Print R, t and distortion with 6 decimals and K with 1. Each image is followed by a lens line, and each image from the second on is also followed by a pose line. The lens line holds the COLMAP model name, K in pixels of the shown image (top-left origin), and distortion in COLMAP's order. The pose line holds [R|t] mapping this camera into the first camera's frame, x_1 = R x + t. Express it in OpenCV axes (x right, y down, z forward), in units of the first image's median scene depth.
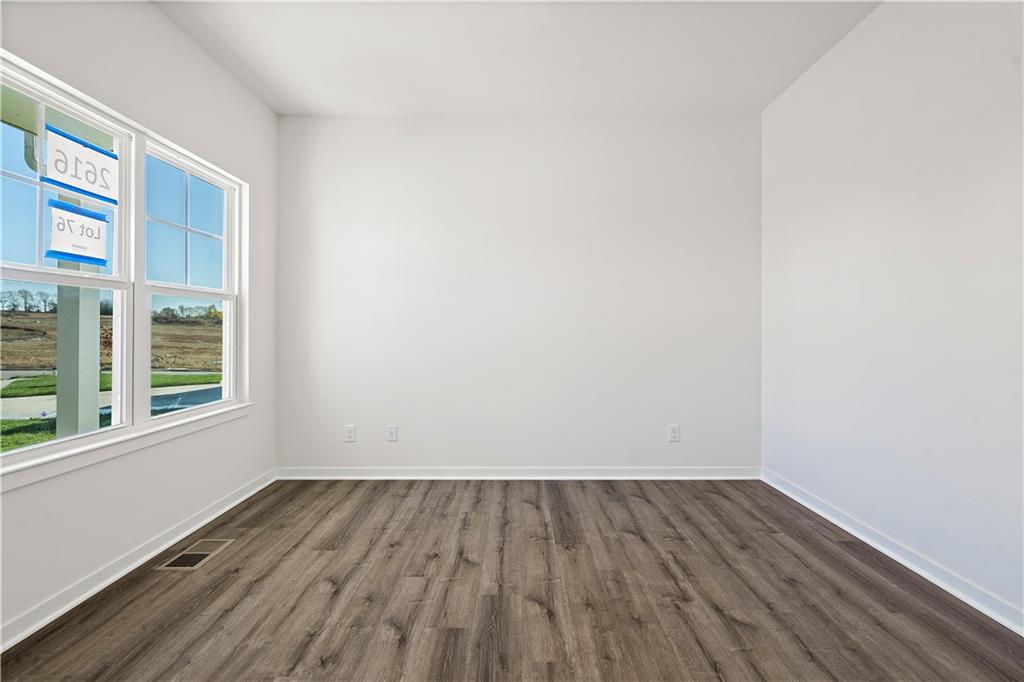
lens RADIAL K [[504.5, 0, 510.9], [0, 504.5, 333.9], [0, 0, 1]] dist [0.016093, -0.000029]
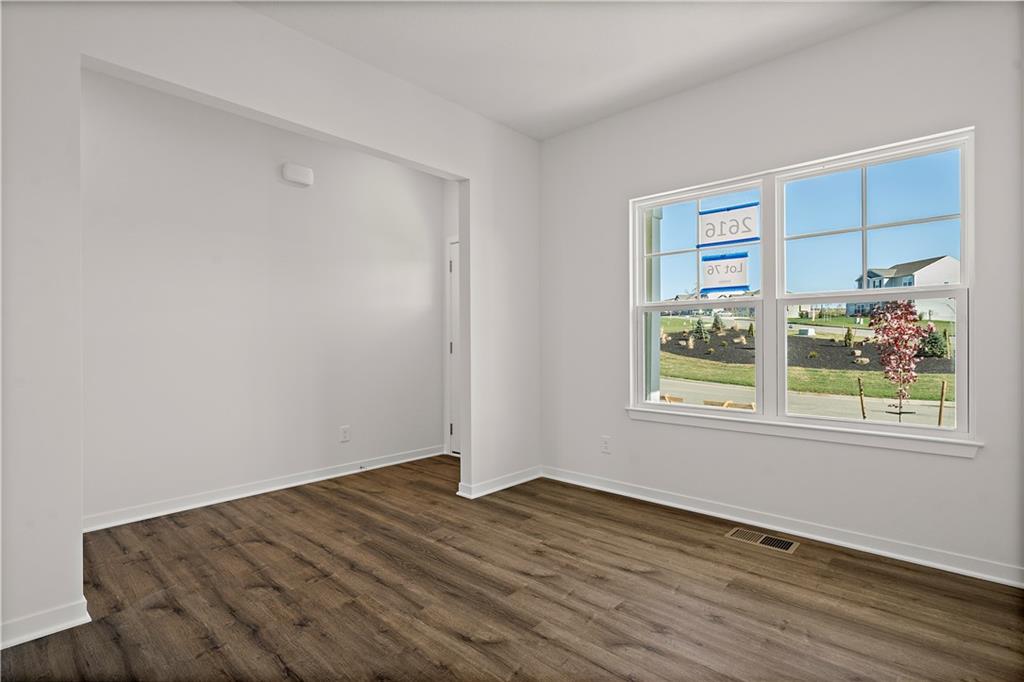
lens RADIAL K [[504.5, 0, 509.4], [0, 504.5, 342.2], [0, 0, 1]] dist [0.016093, -0.000029]
pose [[-0.676392, 0.005567, -0.736520, 0.663377], [0.002339, 0.999983, 0.005410, -0.005750], [0.736538, 0.001936, -0.676394, 1.573341]]
